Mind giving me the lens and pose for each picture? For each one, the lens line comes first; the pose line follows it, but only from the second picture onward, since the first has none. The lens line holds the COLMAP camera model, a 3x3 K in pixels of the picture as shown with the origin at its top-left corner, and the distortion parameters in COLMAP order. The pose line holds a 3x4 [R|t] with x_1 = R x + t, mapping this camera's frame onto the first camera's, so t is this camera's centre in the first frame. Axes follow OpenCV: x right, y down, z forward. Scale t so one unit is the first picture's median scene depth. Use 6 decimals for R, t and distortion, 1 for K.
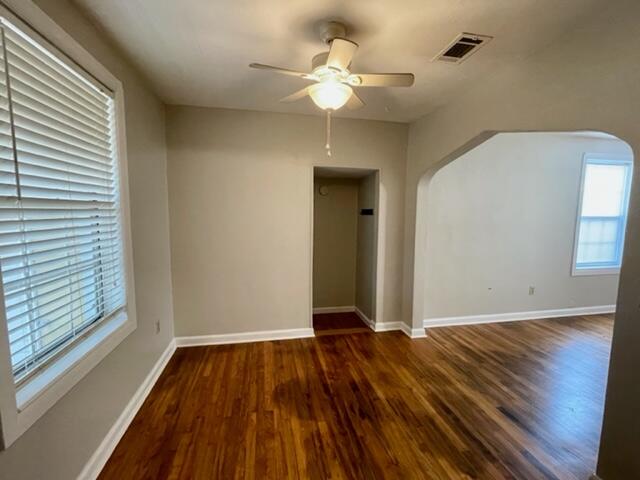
lens RADIAL K [[260.7, 0, 320.0], [0, 260.7, 240.0], [0, 0, 1]] dist [0.000957, -0.000408]
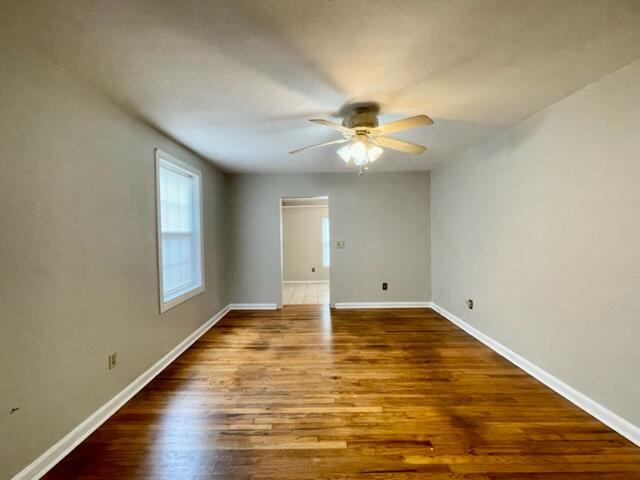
lens RADIAL K [[260.7, 0, 320.0], [0, 260.7, 240.0], [0, 0, 1]] dist [0.000957, -0.000408]
pose [[0.159911, -0.036065, 0.986472, 0.323534], [0.109880, 0.993772, 0.018520, -0.031985], [-0.980997, 0.105432, 0.162878, 0.424303]]
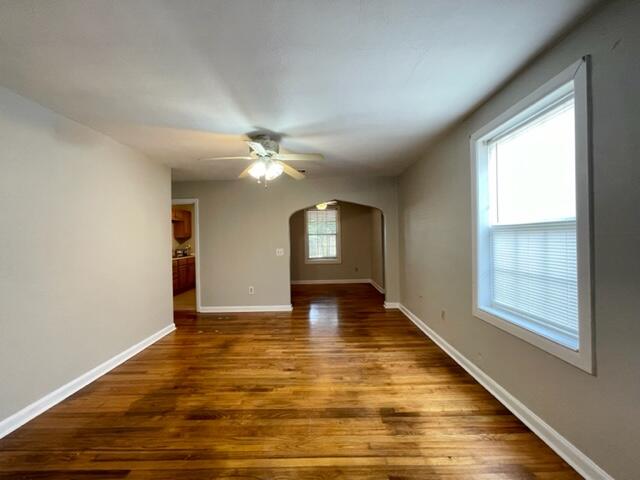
lens RADIAL K [[260.7, 0, 320.0], [0, 260.7, 240.0], [0, 0, 1]] dist [0.000957, -0.000408]
pose [[-0.171074, 0.002664, -0.985255, 1.724598], [-0.075657, 0.997008, 0.015832, -0.035895], [0.982349, 0.077250, -0.170361, 0.722899]]
